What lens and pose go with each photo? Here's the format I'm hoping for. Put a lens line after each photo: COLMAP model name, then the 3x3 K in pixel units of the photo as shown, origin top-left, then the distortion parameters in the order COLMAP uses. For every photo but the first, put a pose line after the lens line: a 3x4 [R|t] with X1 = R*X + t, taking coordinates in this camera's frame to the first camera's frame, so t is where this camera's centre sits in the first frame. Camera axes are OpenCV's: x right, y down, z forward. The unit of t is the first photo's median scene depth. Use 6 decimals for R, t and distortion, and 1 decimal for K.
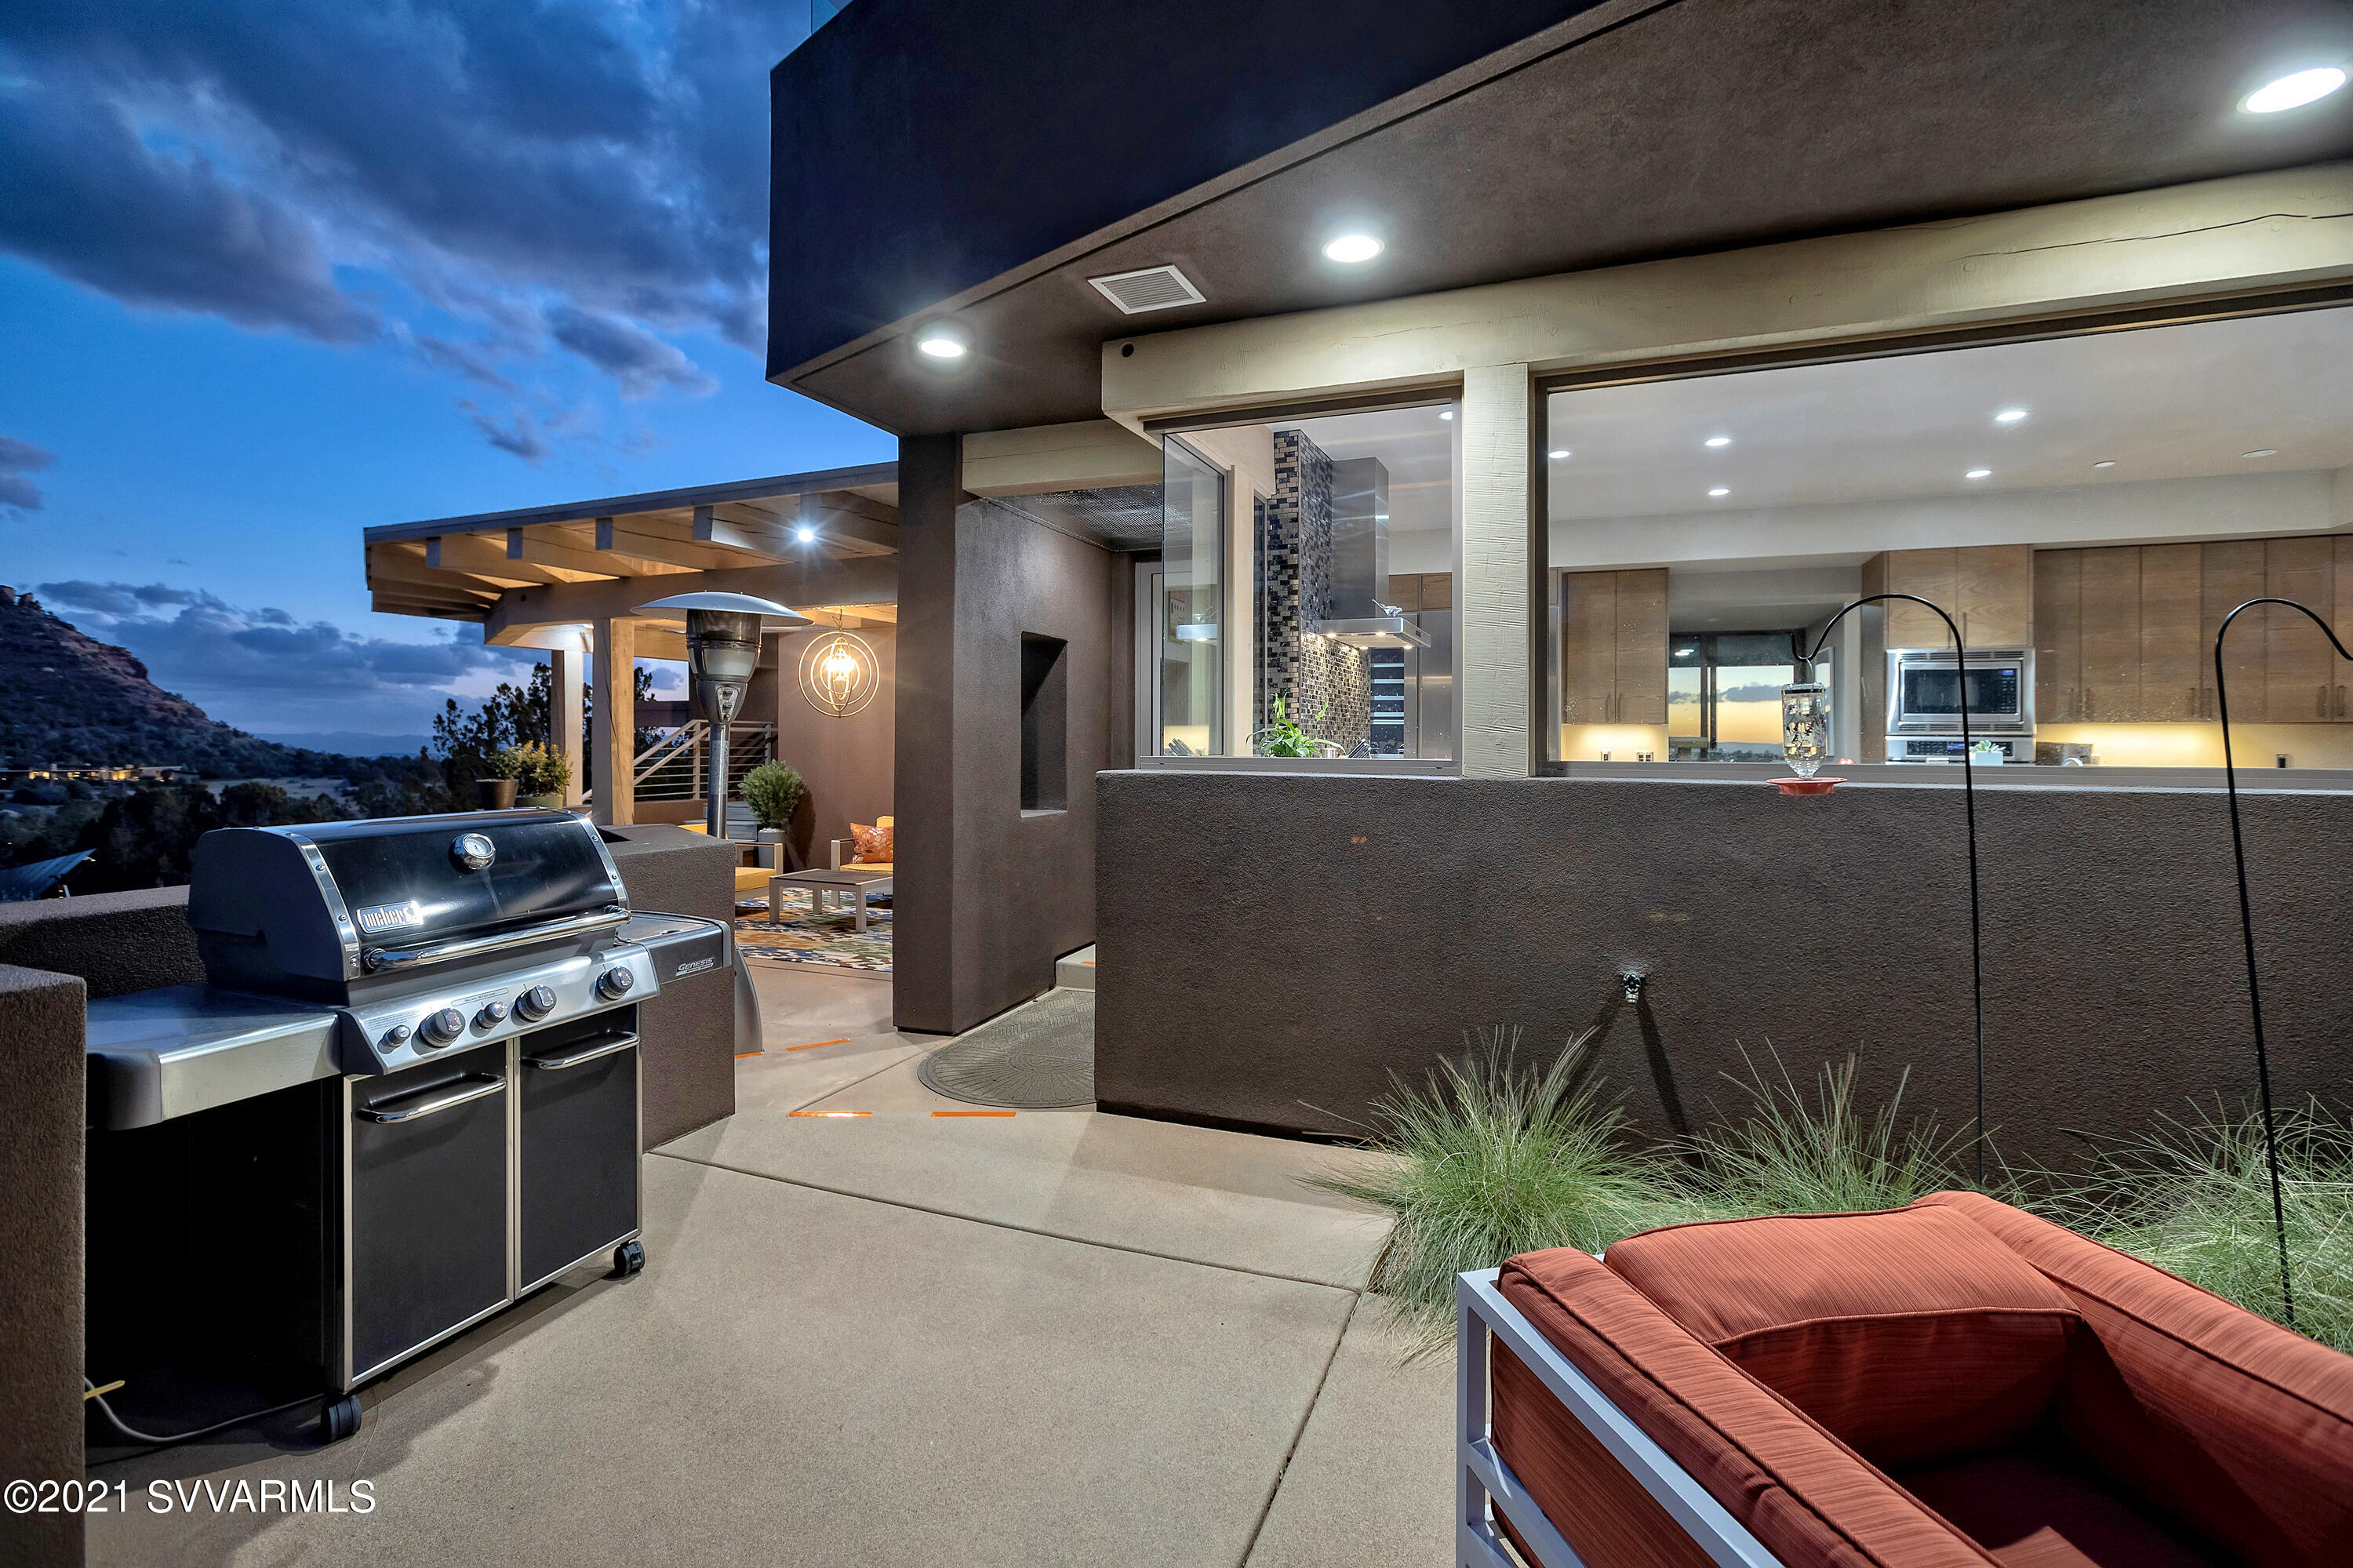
lens RADIAL K [[1090.1, 0, 1176.0], [0, 1090.1, 730.6], [0, 0, 1]] dist [-0.002103, -0.000091]
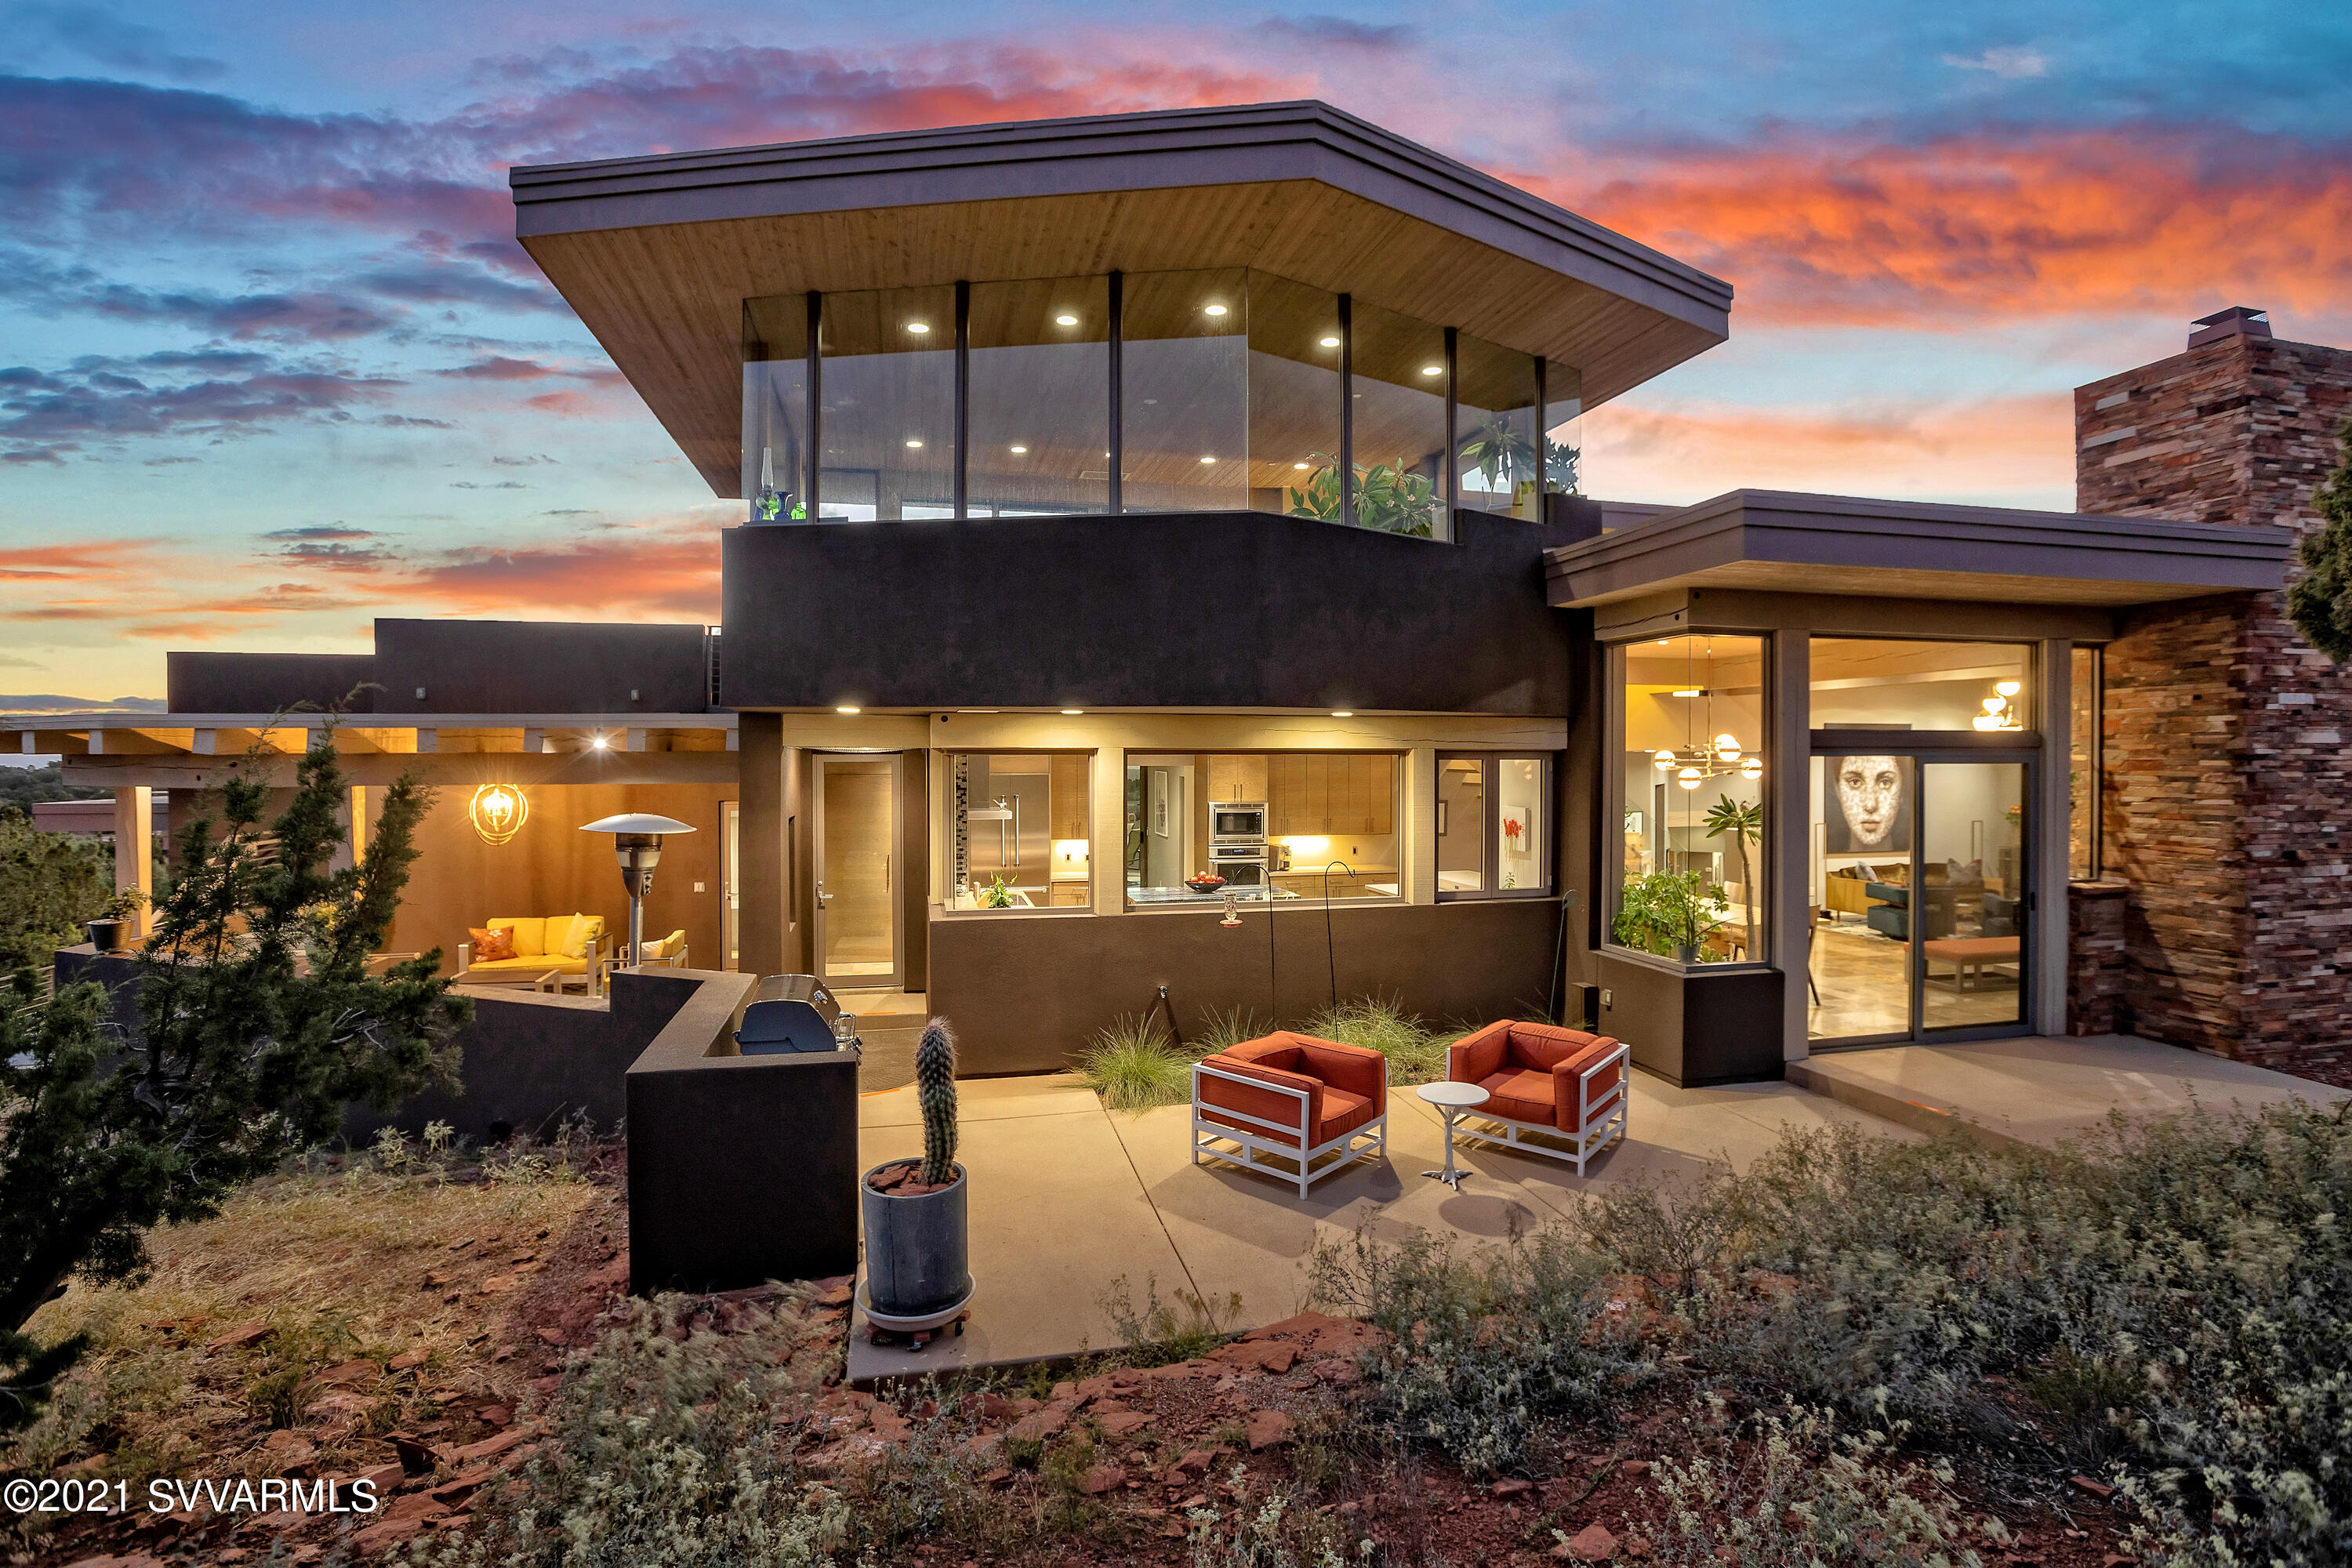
lens RADIAL K [[1123.0, 0, 1170.0], [0, 1123.0, 749.6], [0, 0, 1]] dist [-0.001263, -0.000298]
pose [[0.819940, -0.003752, 0.572437, -0.670310], [-0.007760, 0.999814, 0.017668, -0.239735], [-0.572397, -0.018929, 0.819758, -0.736032]]
